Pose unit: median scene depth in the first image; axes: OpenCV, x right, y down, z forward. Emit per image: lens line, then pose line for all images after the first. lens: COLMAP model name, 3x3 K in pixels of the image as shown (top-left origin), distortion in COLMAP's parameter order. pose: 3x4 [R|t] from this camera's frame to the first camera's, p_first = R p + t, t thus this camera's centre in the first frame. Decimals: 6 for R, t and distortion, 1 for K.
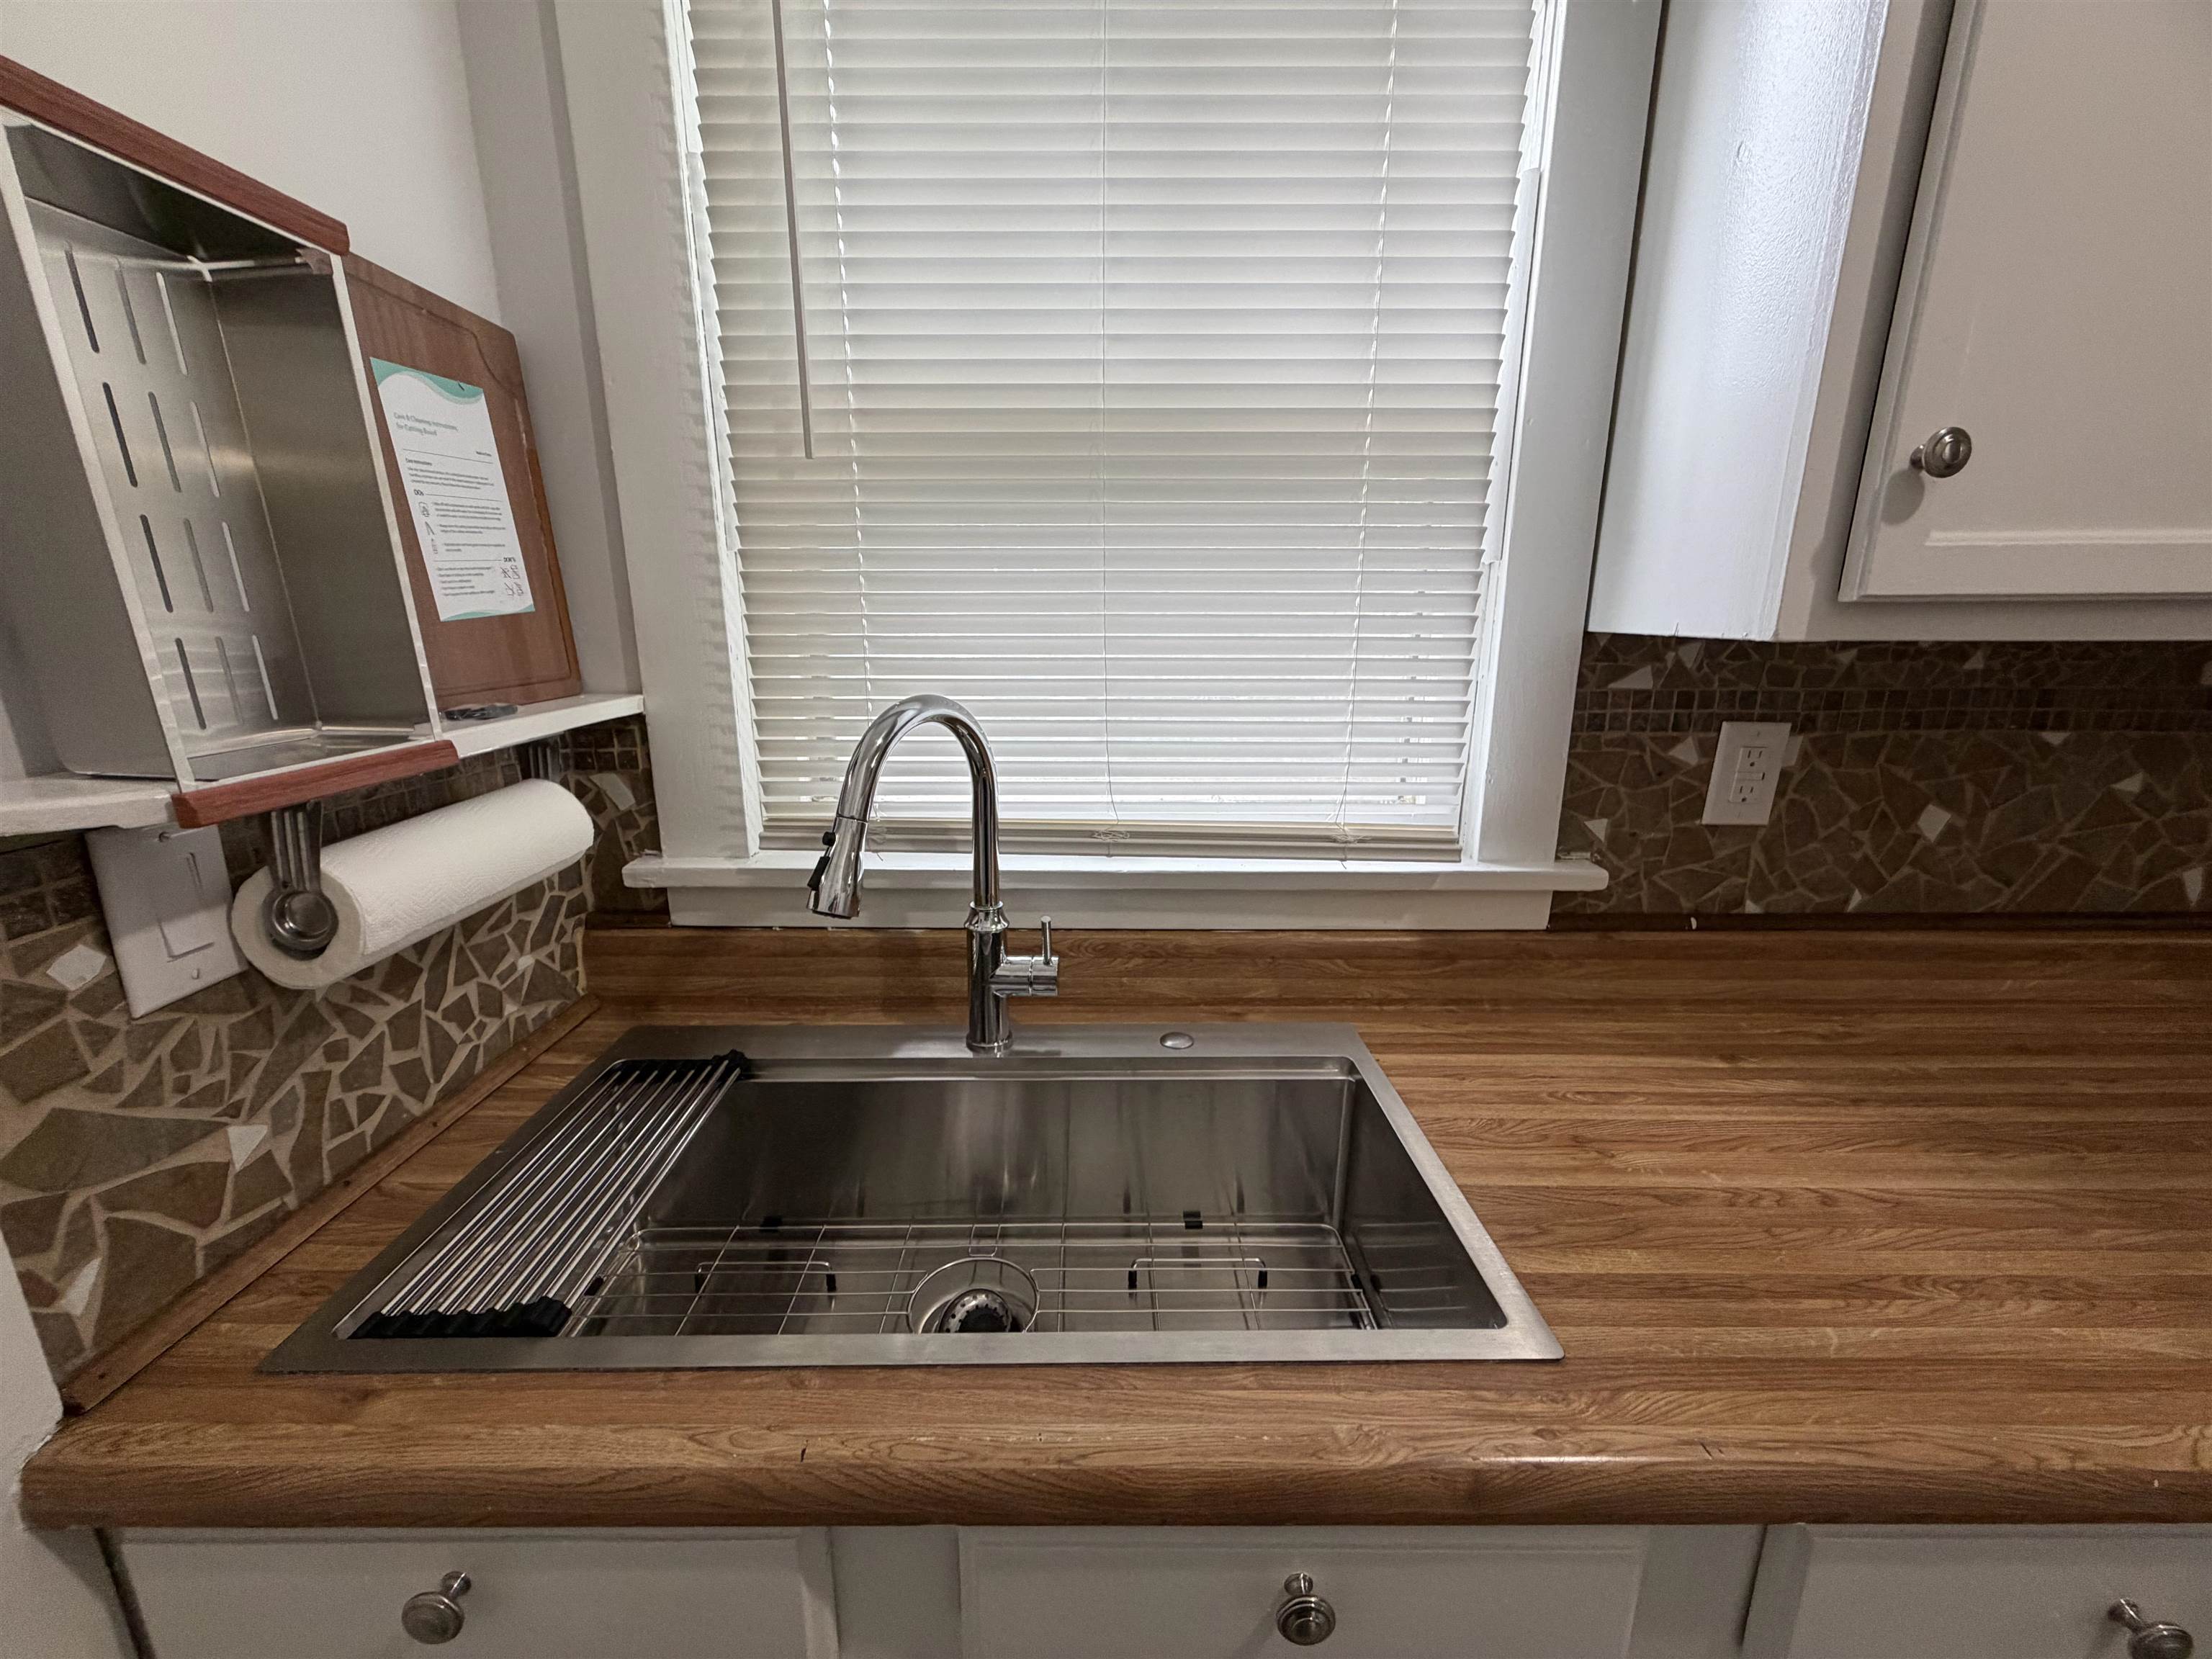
lens RADIAL K [[880.6, 0, 1098.8], [0, 880.6, 838.2], [0, 0, 1]] dist [-0.001054, 0.000106]
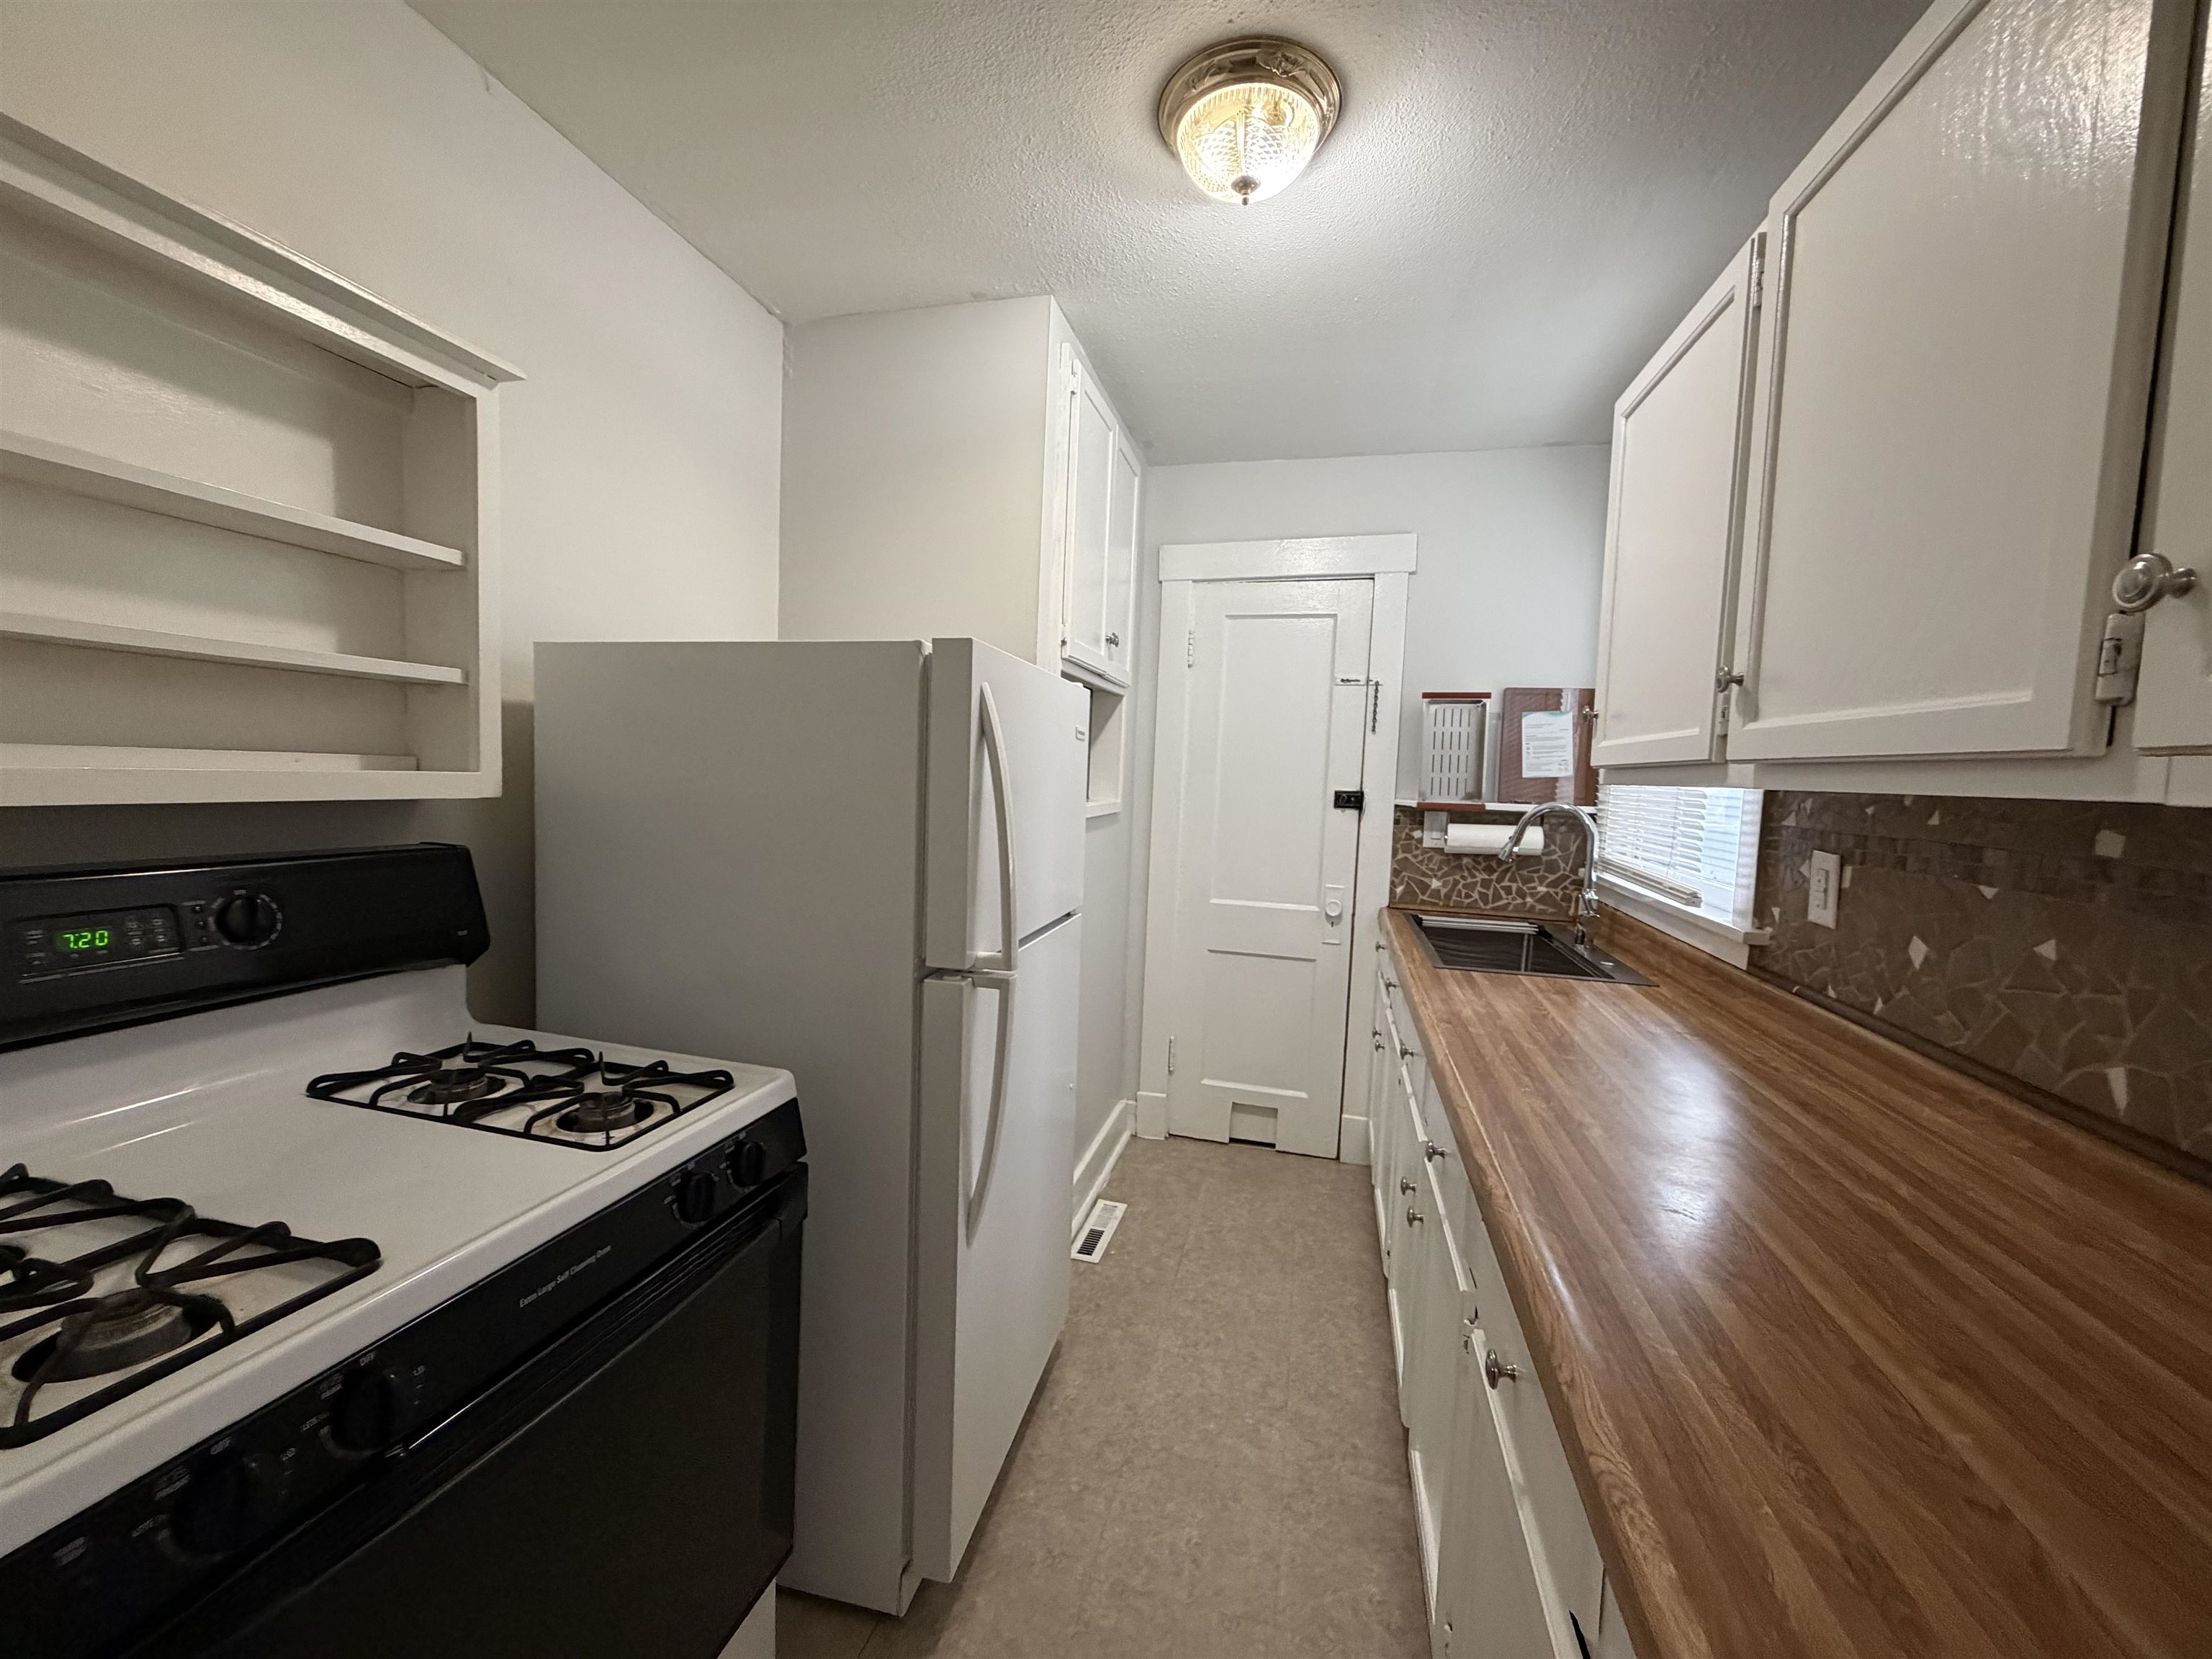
lens RADIAL K [[880.6, 0, 1098.8], [0, 880.6, 838.2], [0, 0, 1]] dist [-0.001054, 0.000106]
pose [[-0.258949, 0.066310, -0.963612, 2.715920], [-0.273791, 0.951683, 0.139064, -0.030051], [0.926274, 0.299839, -0.228283, 0.233754]]
